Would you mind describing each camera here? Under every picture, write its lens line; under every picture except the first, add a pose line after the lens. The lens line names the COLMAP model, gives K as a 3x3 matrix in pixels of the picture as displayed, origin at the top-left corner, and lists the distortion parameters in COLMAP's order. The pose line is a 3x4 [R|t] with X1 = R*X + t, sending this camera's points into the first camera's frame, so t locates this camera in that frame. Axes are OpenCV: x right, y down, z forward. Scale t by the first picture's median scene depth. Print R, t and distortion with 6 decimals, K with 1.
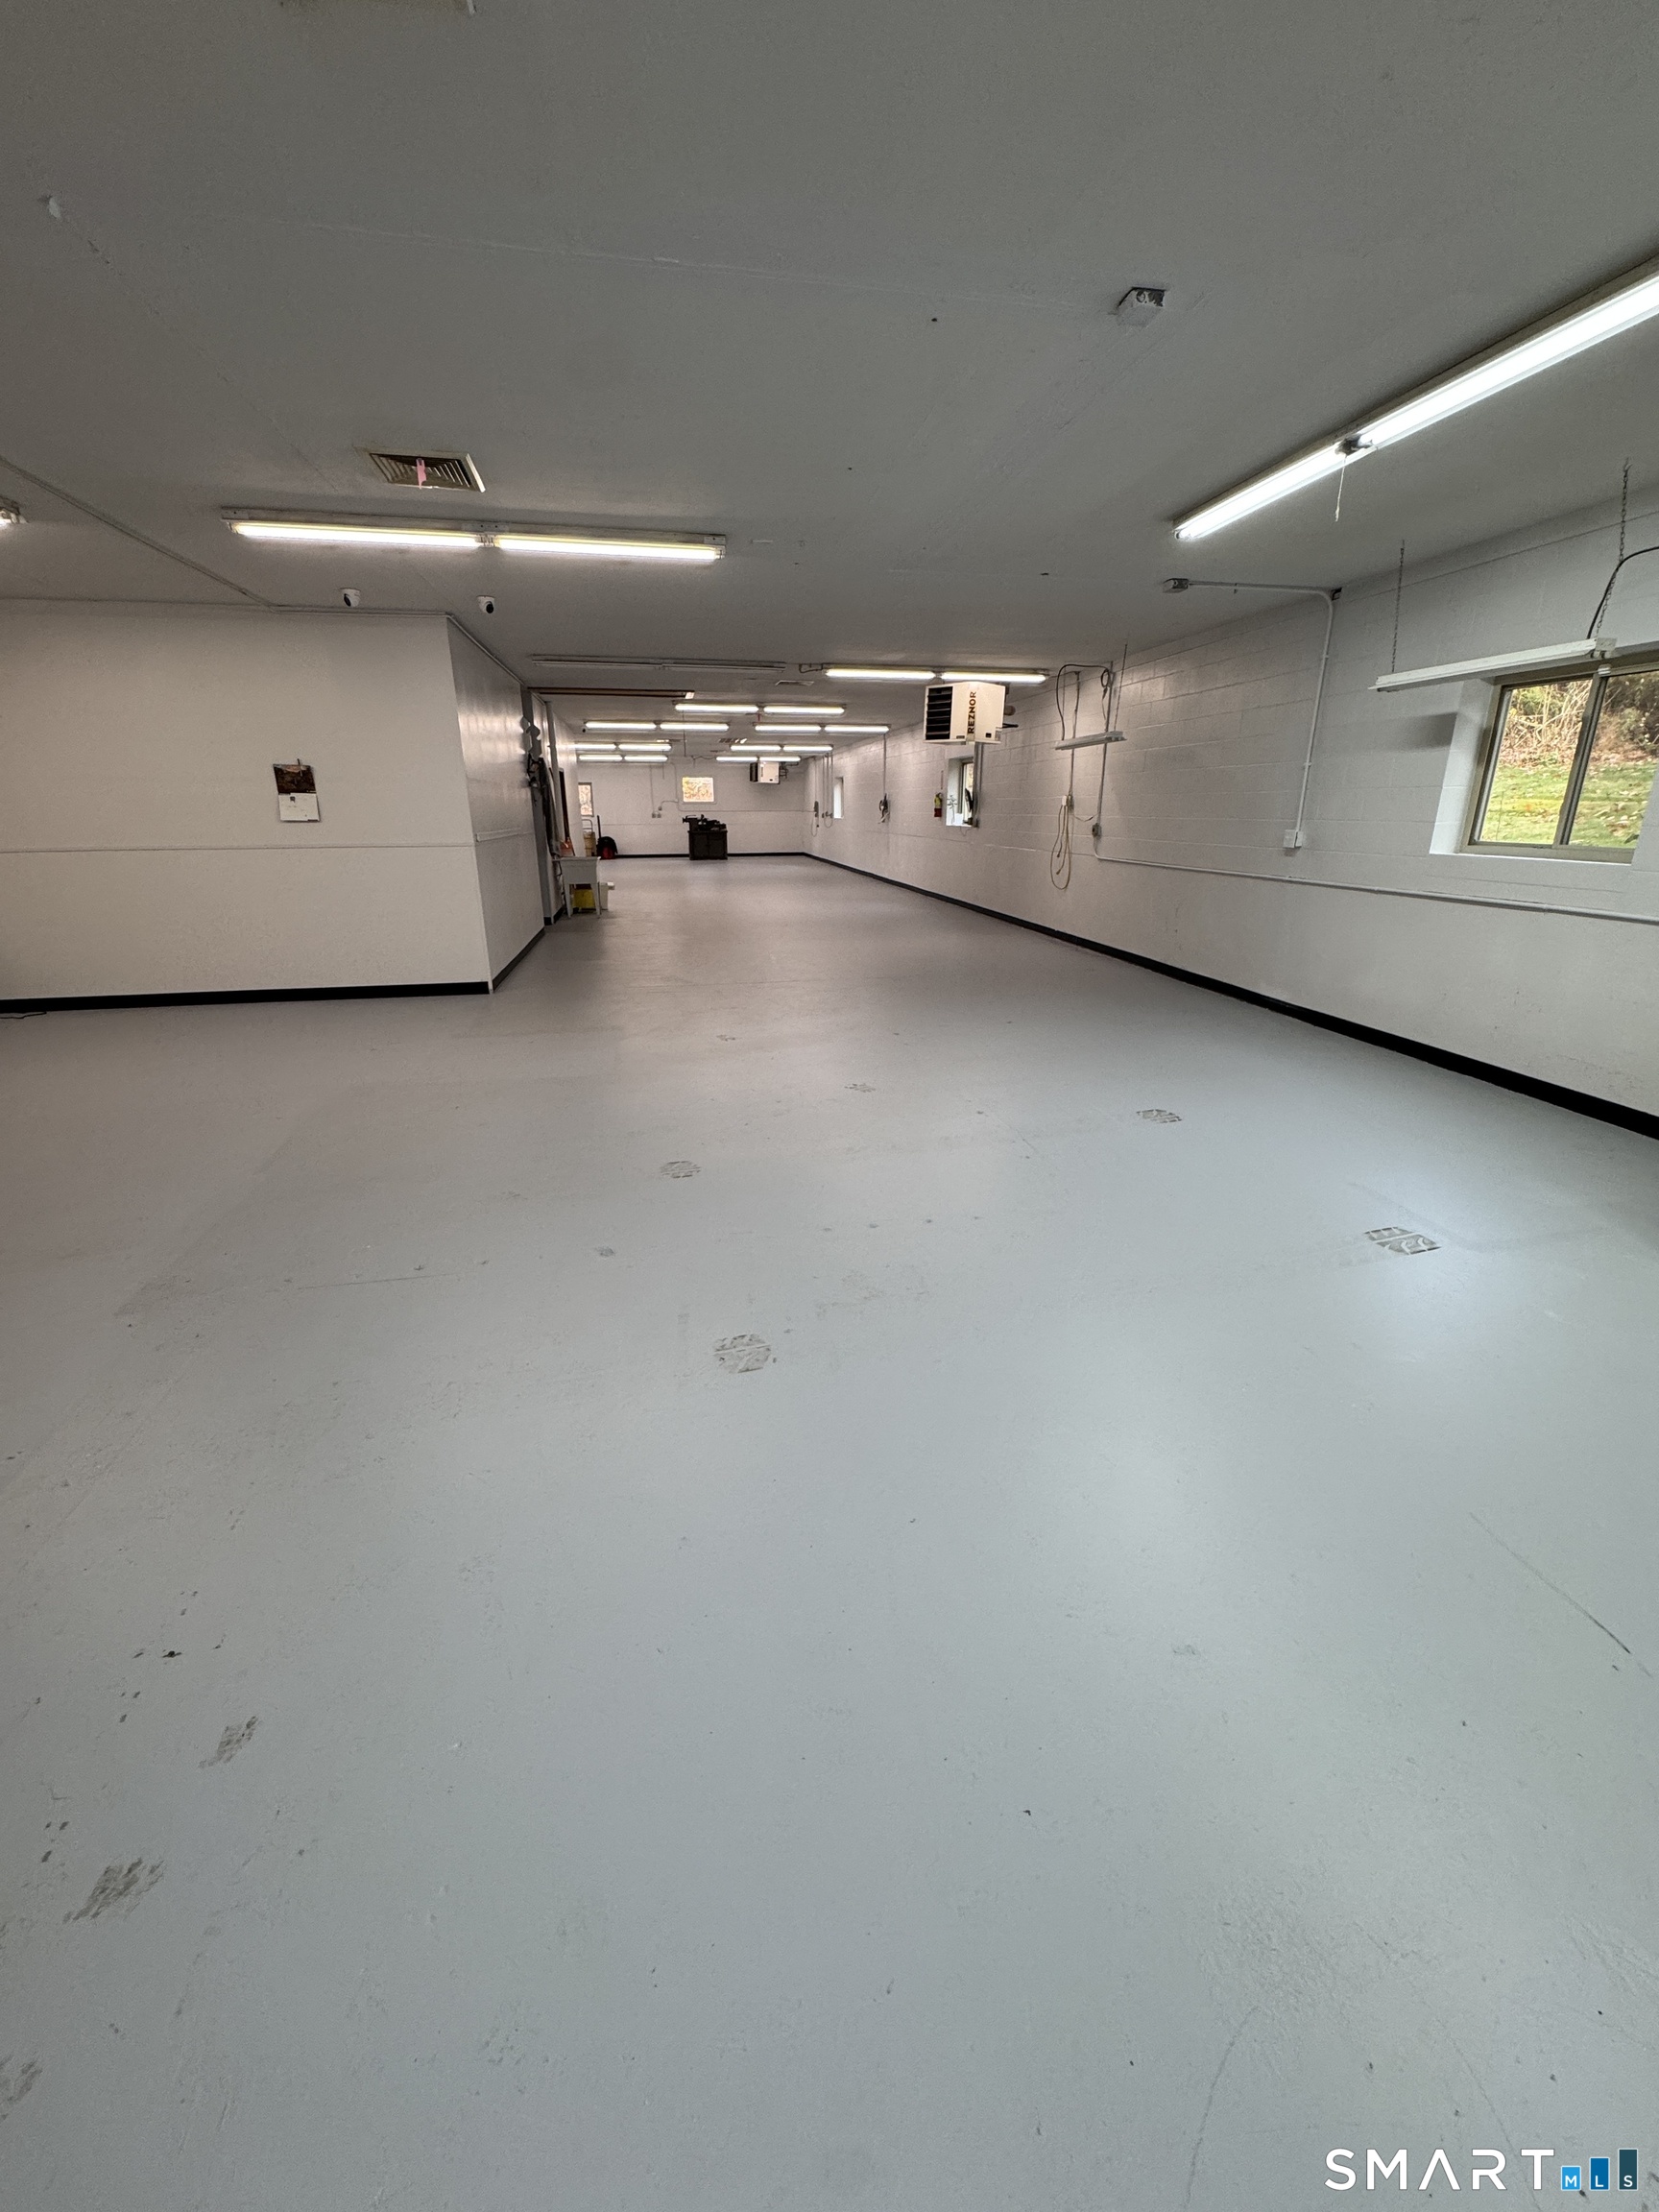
lens RADIAL K [[878.7, 0, 829.5], [0, 878.7, 1106.0], [0, 0, 1]] dist [0.000261, 0.000011]
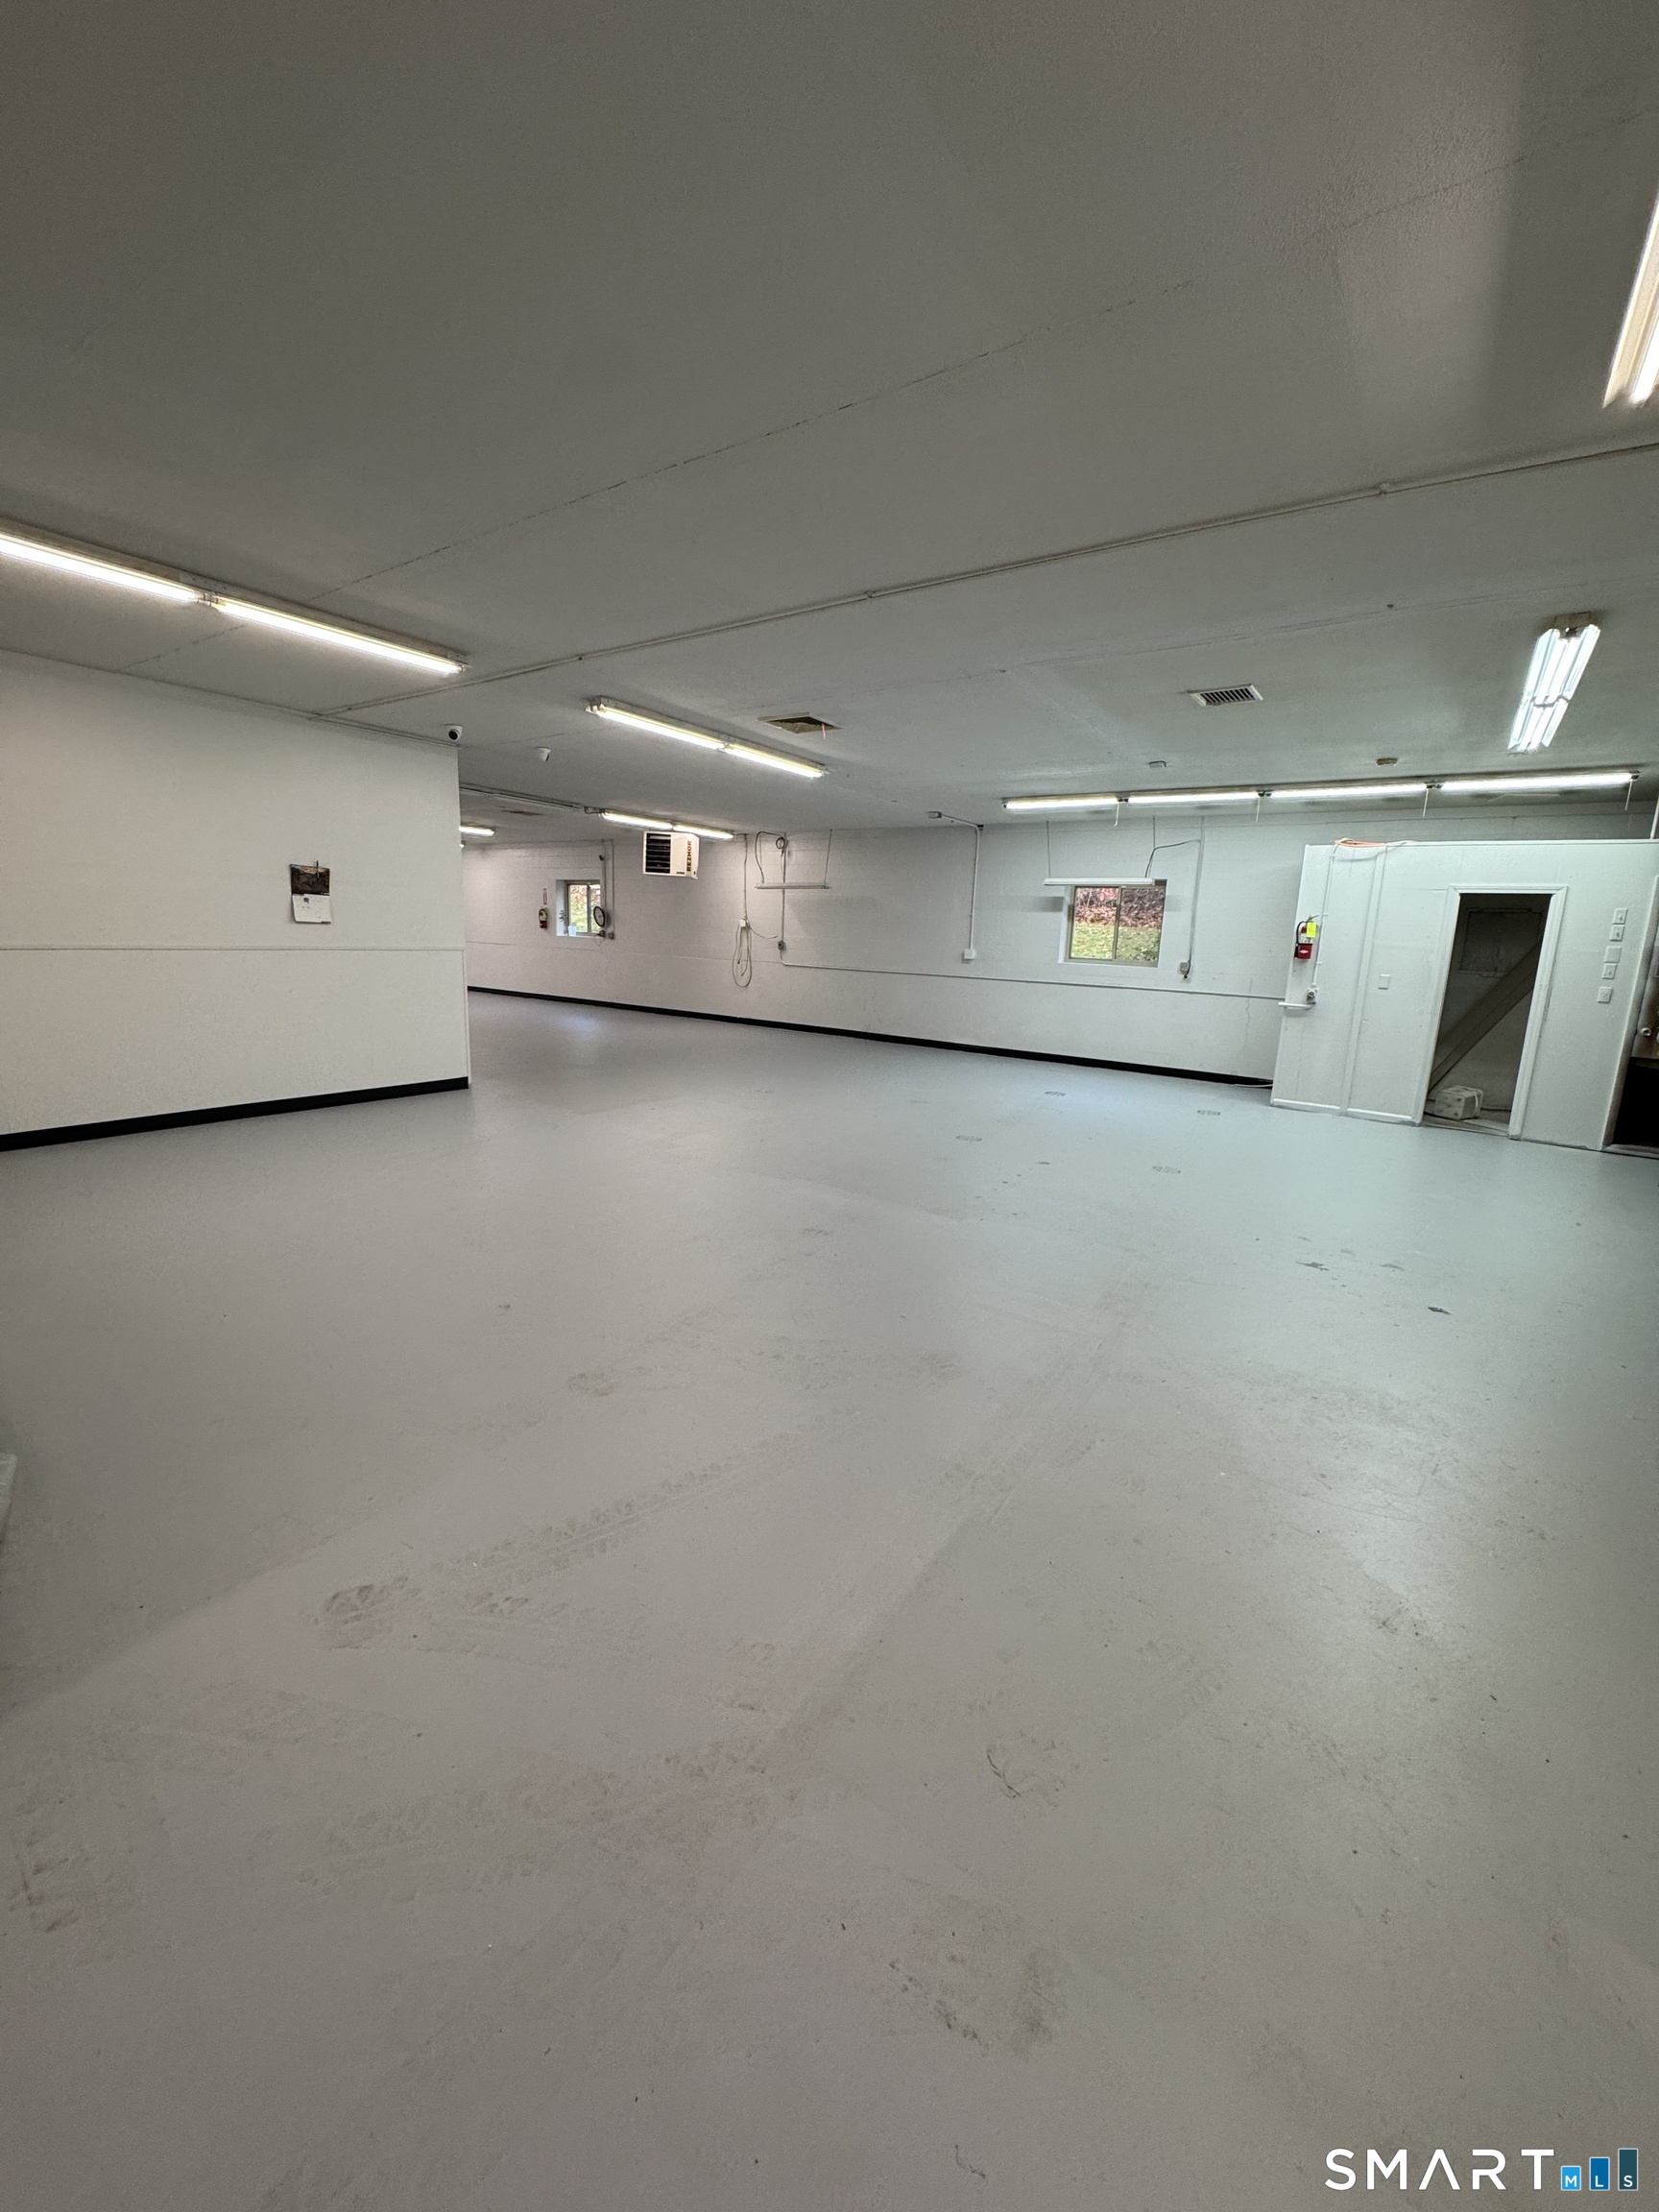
lens RADIAL K [[878.7, 0, 829.5], [0, 878.7, 1106.0], [0, 0, 1]] dist [0.000261, 0.000011]
pose [[0.717731, -0.105976, 0.688208, -0.874709], [0.185608, 0.981709, -0.042398, 0.017824], [-0.671127, 0.158167, 0.724273, -0.042526]]
